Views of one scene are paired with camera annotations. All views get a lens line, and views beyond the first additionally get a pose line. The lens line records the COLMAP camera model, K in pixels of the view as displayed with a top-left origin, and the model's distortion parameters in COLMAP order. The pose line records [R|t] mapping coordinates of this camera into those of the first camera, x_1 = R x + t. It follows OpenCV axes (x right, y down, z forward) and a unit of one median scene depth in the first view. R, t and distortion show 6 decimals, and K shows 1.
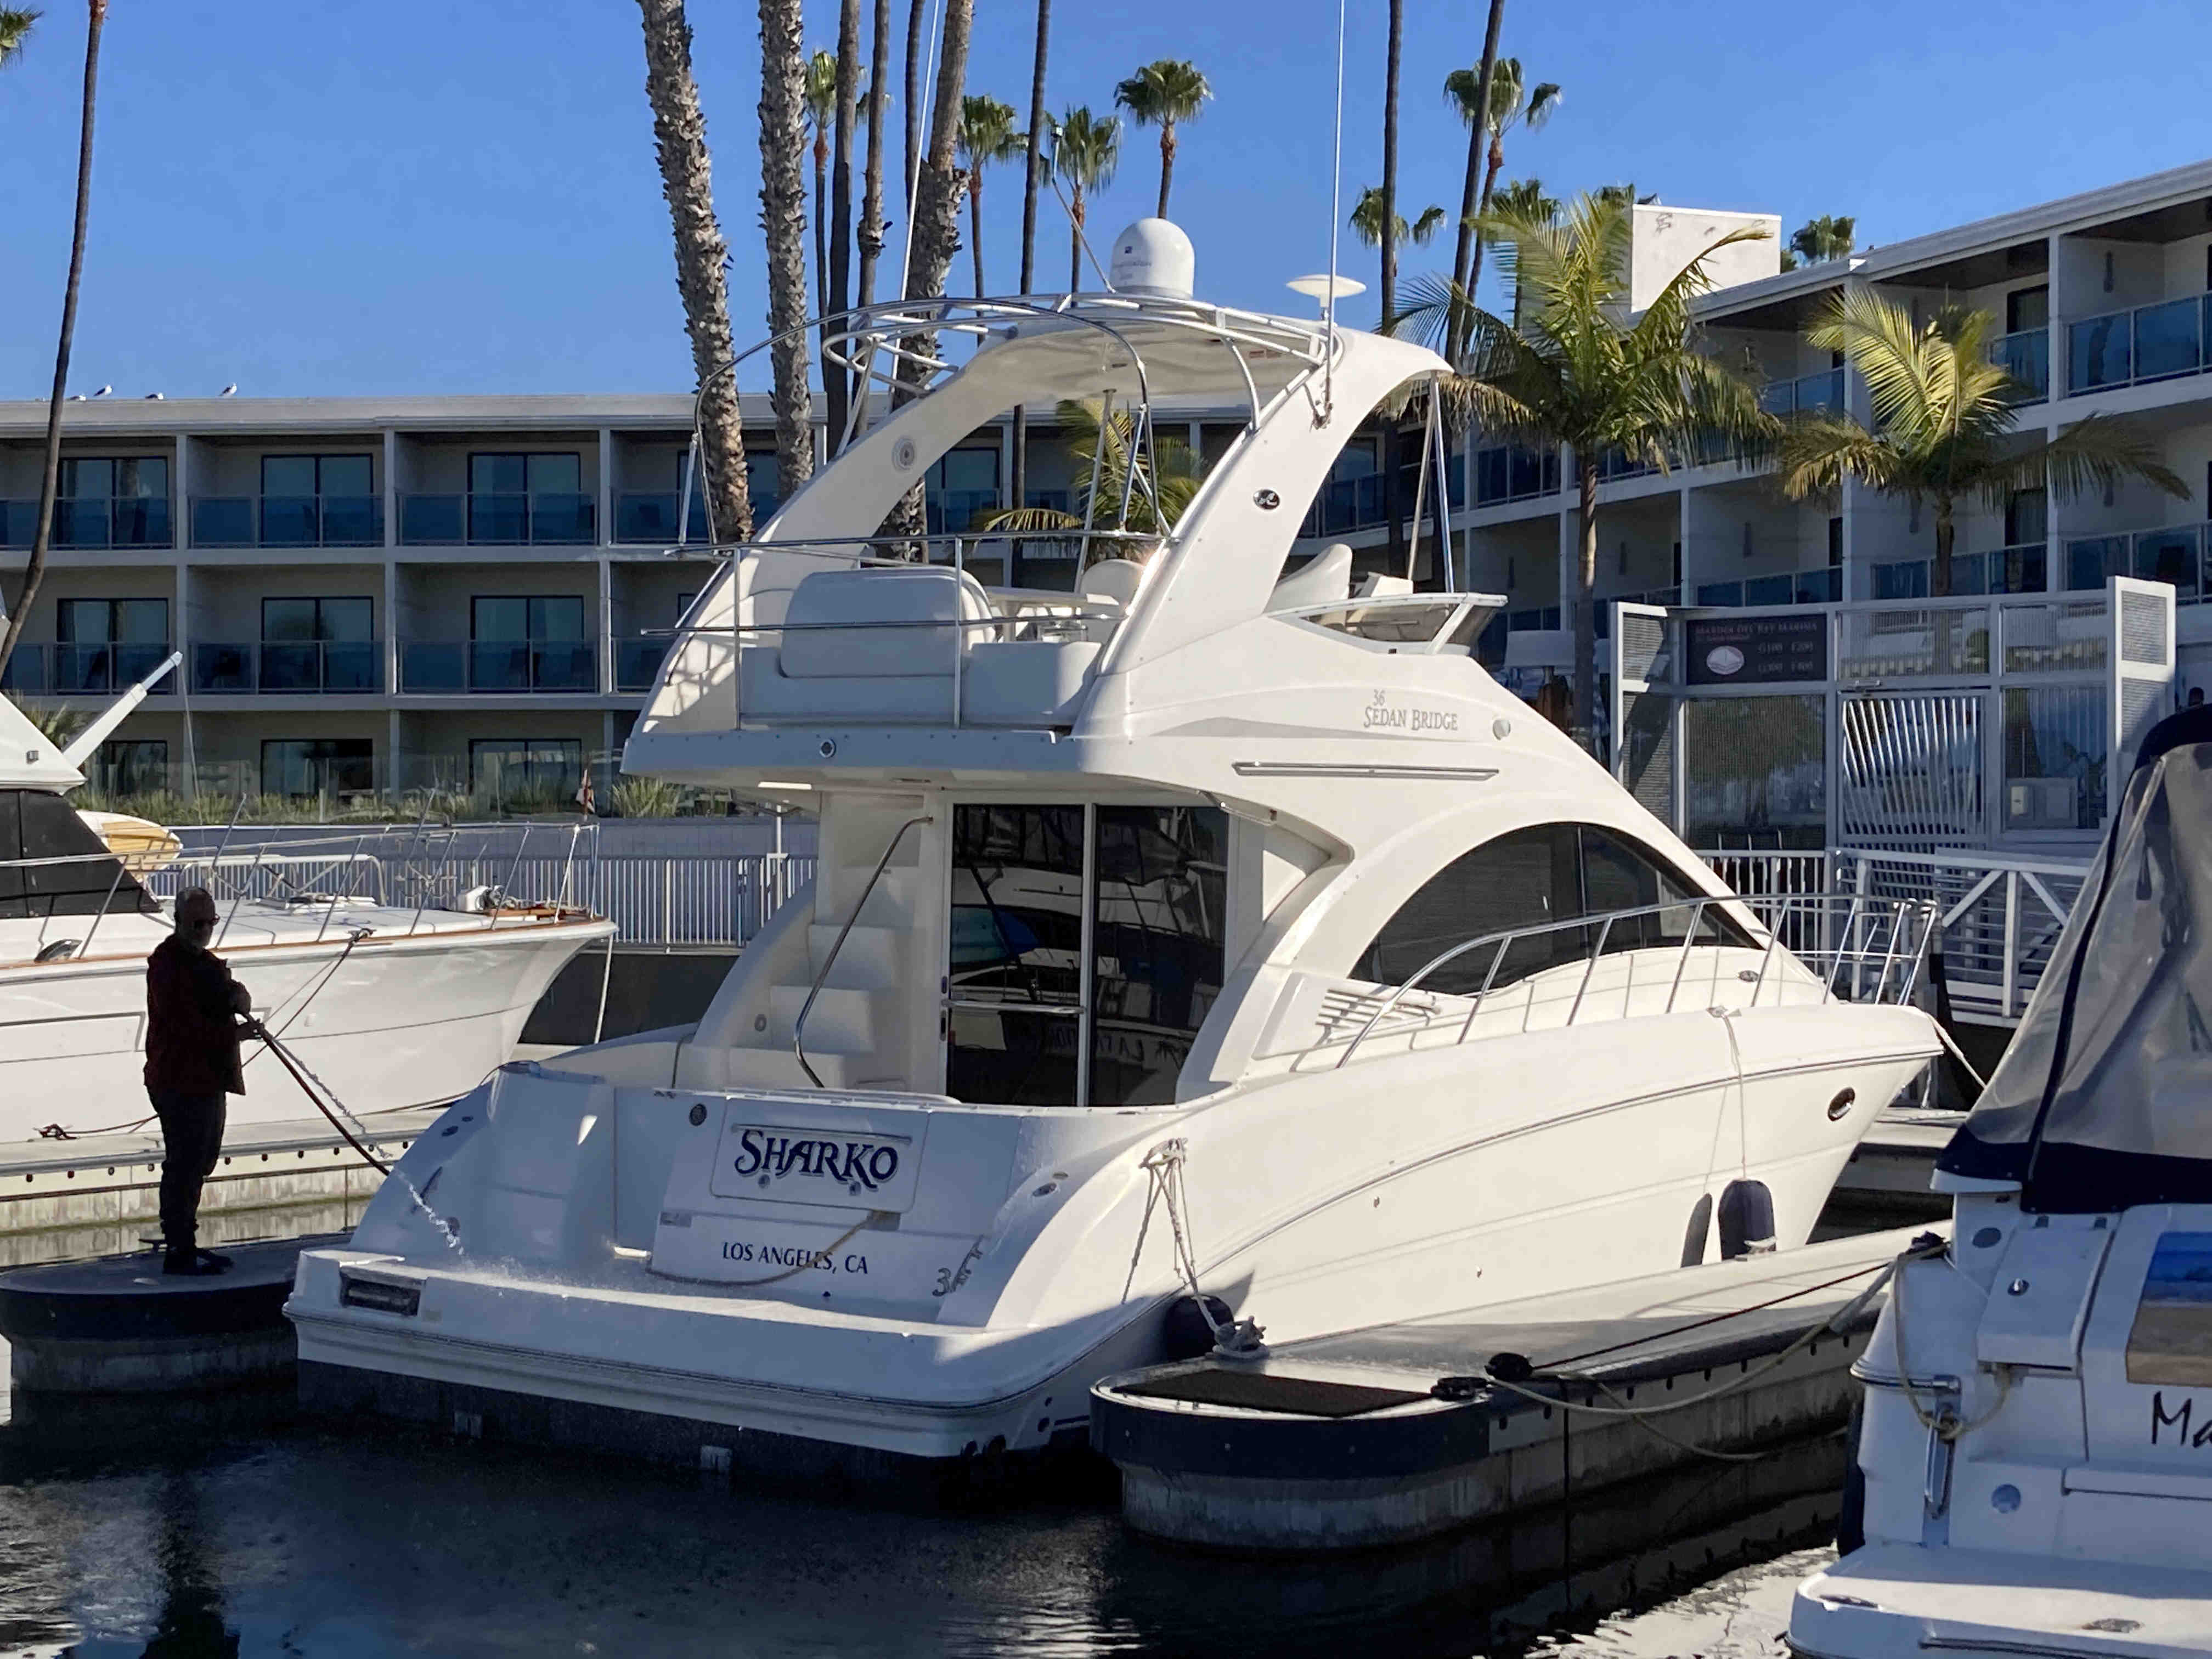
lens RADIAL K [[3966.5, 0, 1106.0], [0, 3966.5, 829.5], [0, 0, 1]] dist [-0.217552, 0.001018]
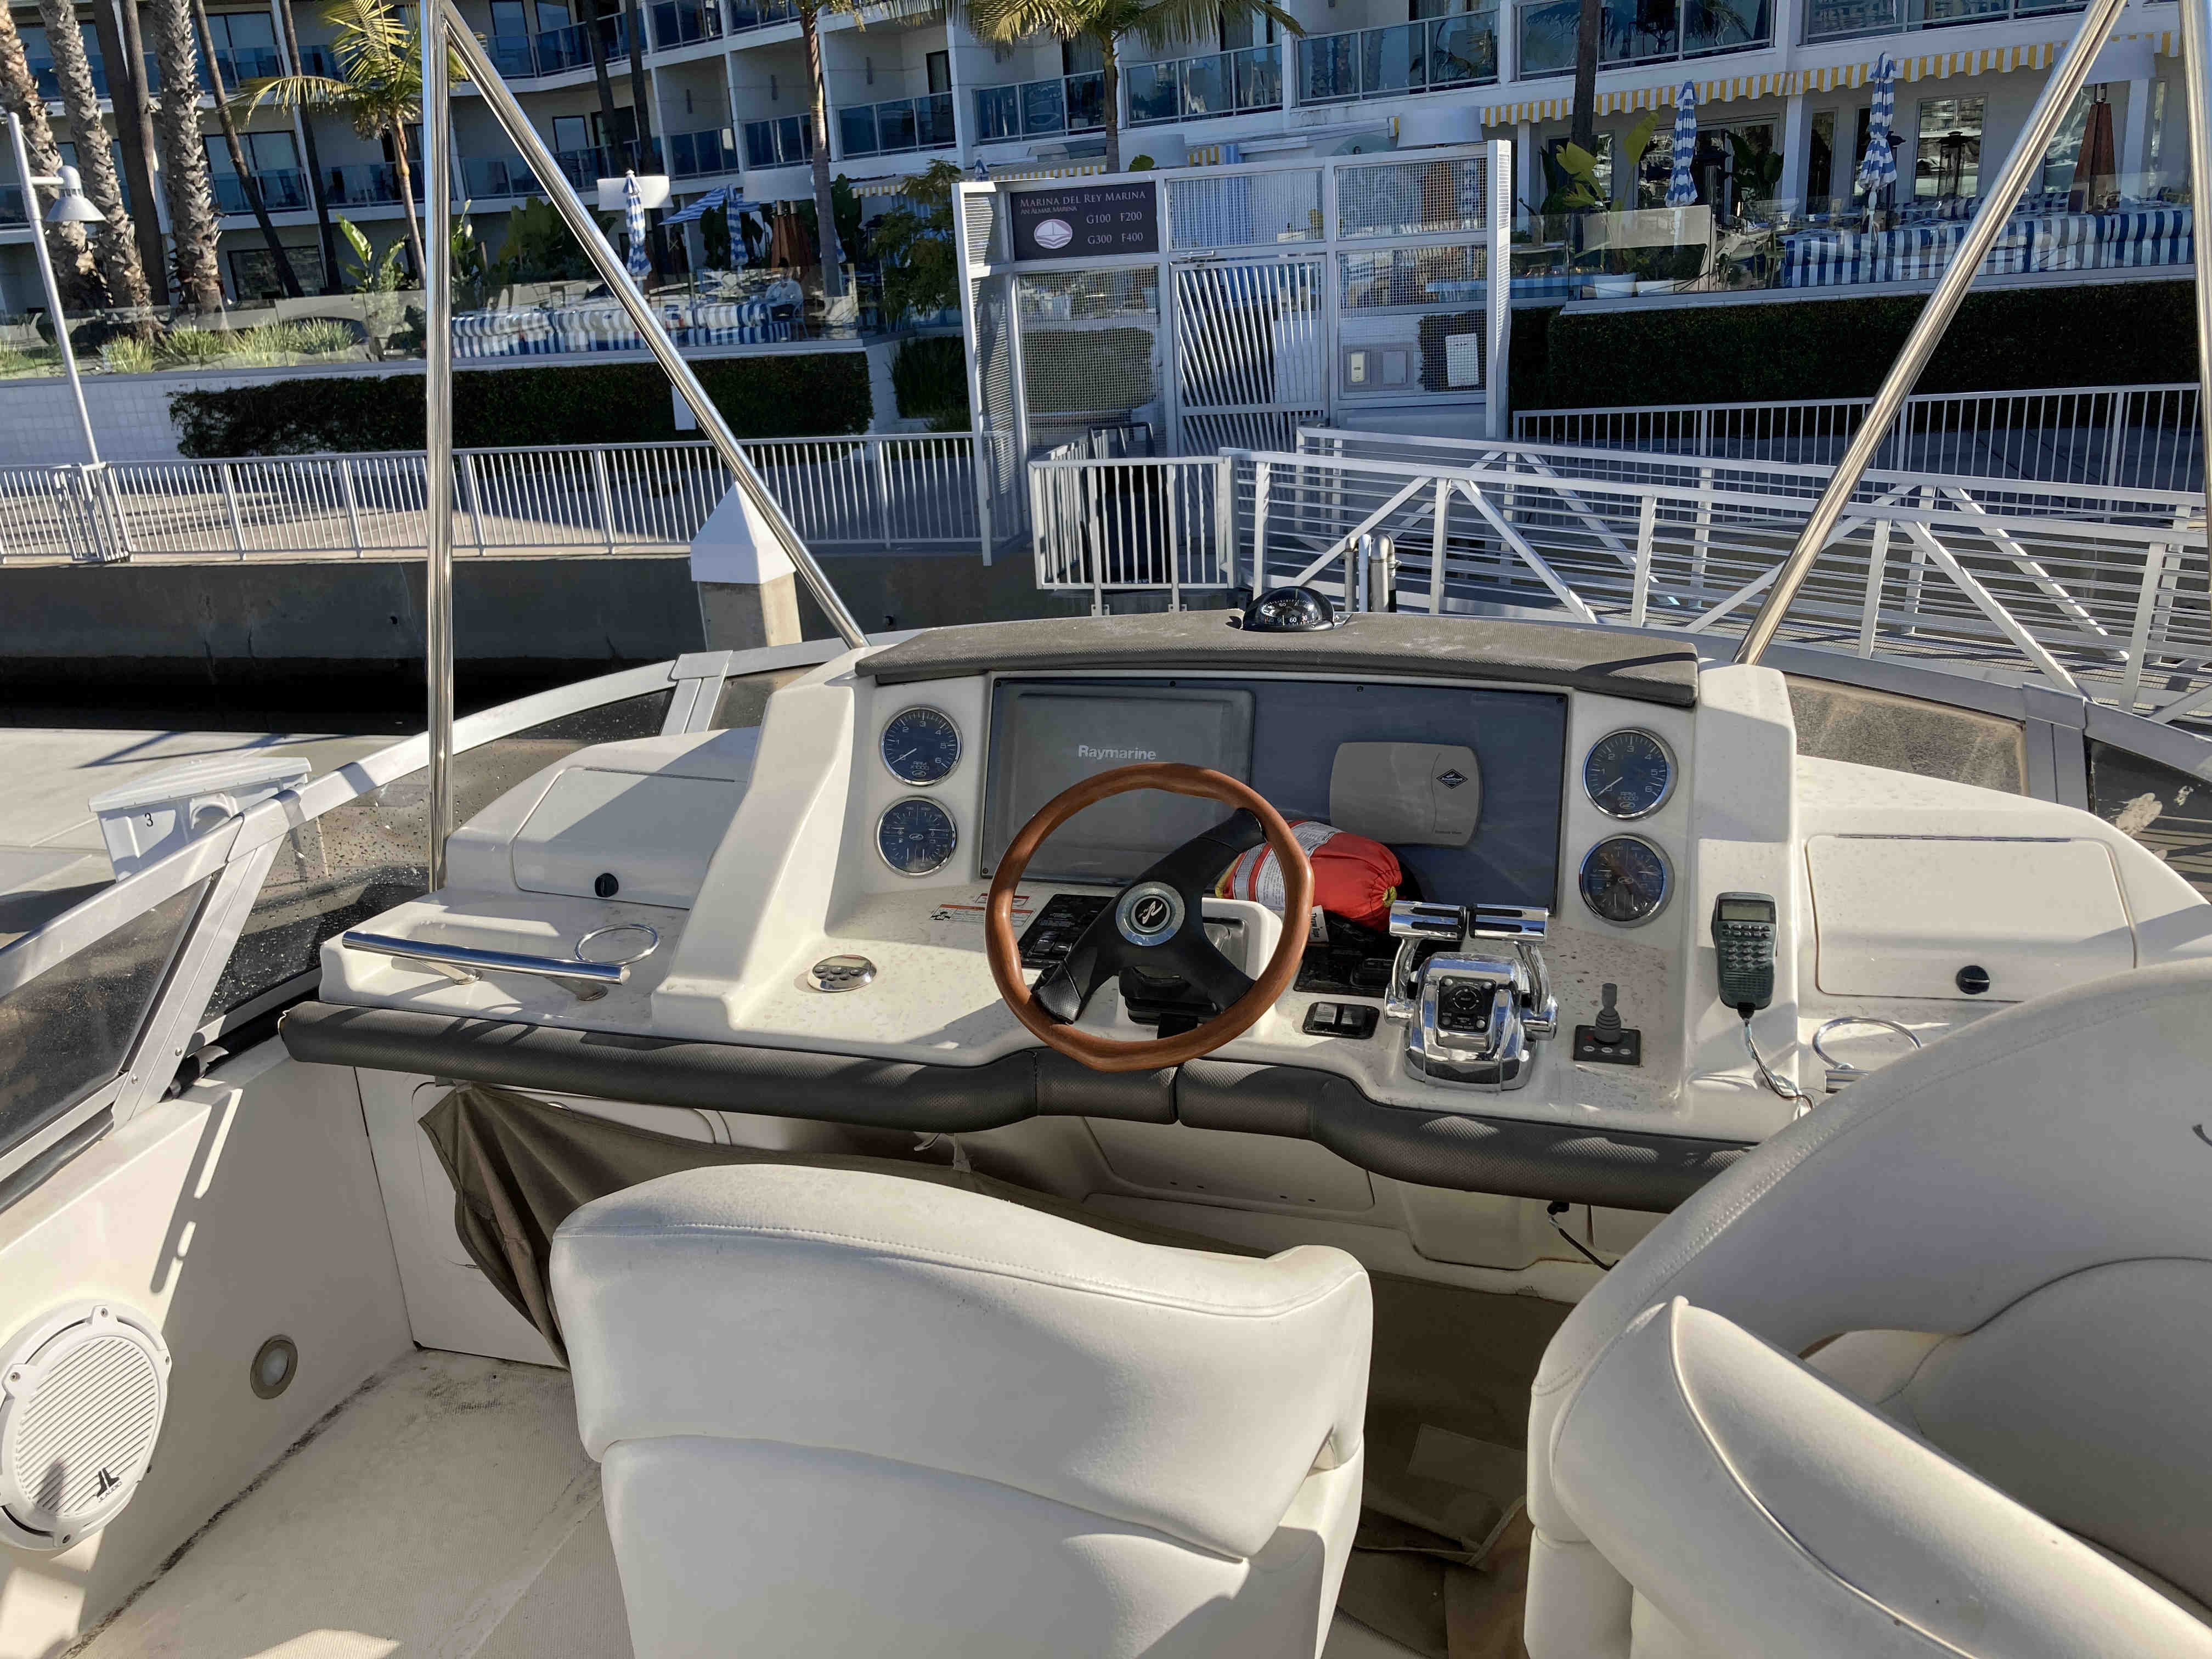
lens RADIAL K [[1792.8, 0, 1076.7], [0, 1792.8, 839.6], [0, 0, 1]] dist [0.010443, -0.059981]
pose [[0.936780, -0.162316, 0.309996, -0.005536], [0.047544, 0.936732, 0.346803, -0.056717], [-0.346675, -0.310139, 0.885229, 0.542230]]
